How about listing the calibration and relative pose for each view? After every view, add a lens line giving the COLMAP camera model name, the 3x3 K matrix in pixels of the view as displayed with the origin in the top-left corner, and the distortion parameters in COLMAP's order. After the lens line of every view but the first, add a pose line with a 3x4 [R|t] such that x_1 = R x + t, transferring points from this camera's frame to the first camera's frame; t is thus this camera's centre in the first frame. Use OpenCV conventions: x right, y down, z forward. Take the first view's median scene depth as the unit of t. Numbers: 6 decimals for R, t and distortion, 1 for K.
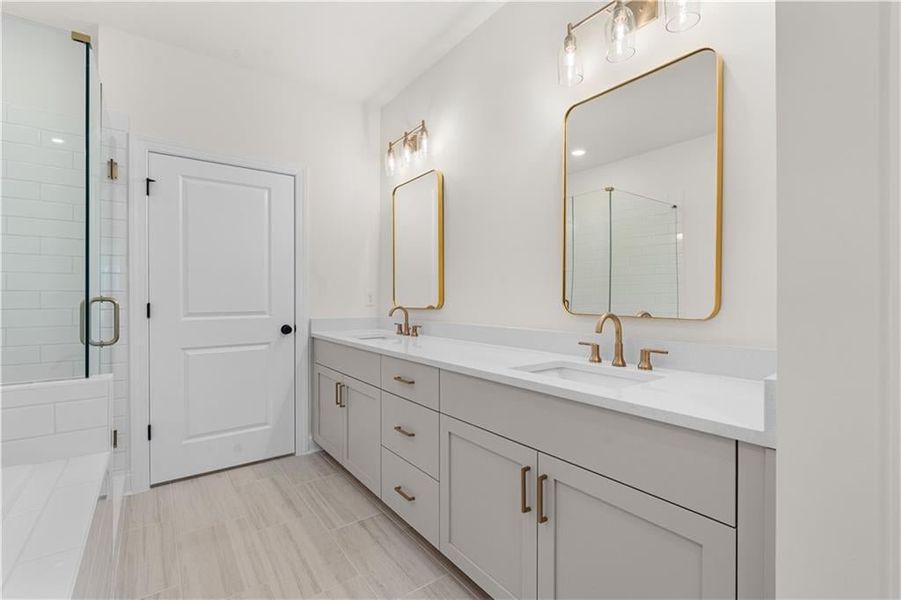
lens RADIAL K [[404.6, 0, 451.6], [0, 404.6, 297.4], [0, 0, 1]] dist [-0.009343, 0.002983]
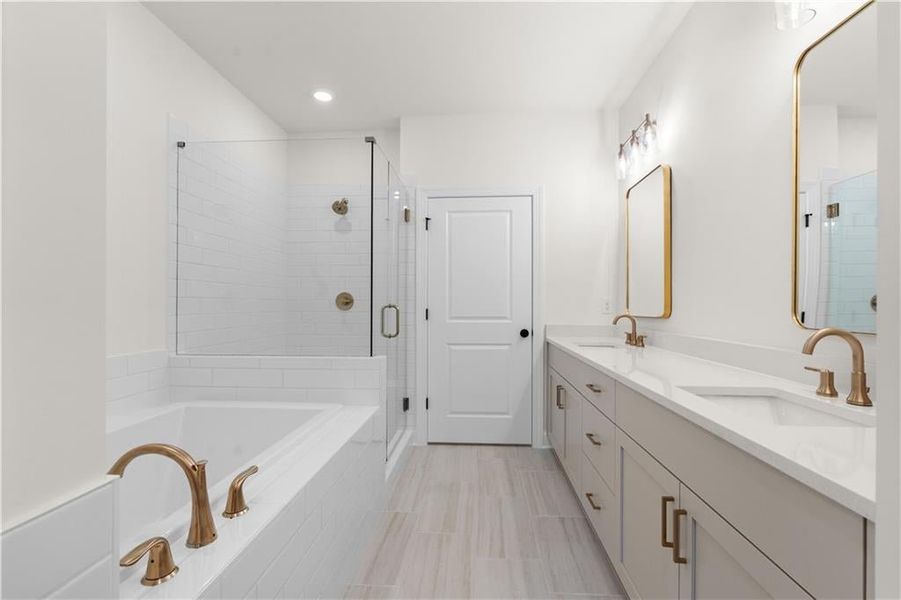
lens RADIAL K [[404.6, 0, 447.7], [0, 404.6, 303.8], [0, 0, 1]] dist [-0.009343, 0.002983]
pose [[0.758926, 0.000866, -0.651176, 0.194138], [-0.001876, 0.999998, -0.000857, -0.001924], [0.651174, 0.001872, 0.758926, 0.003373]]
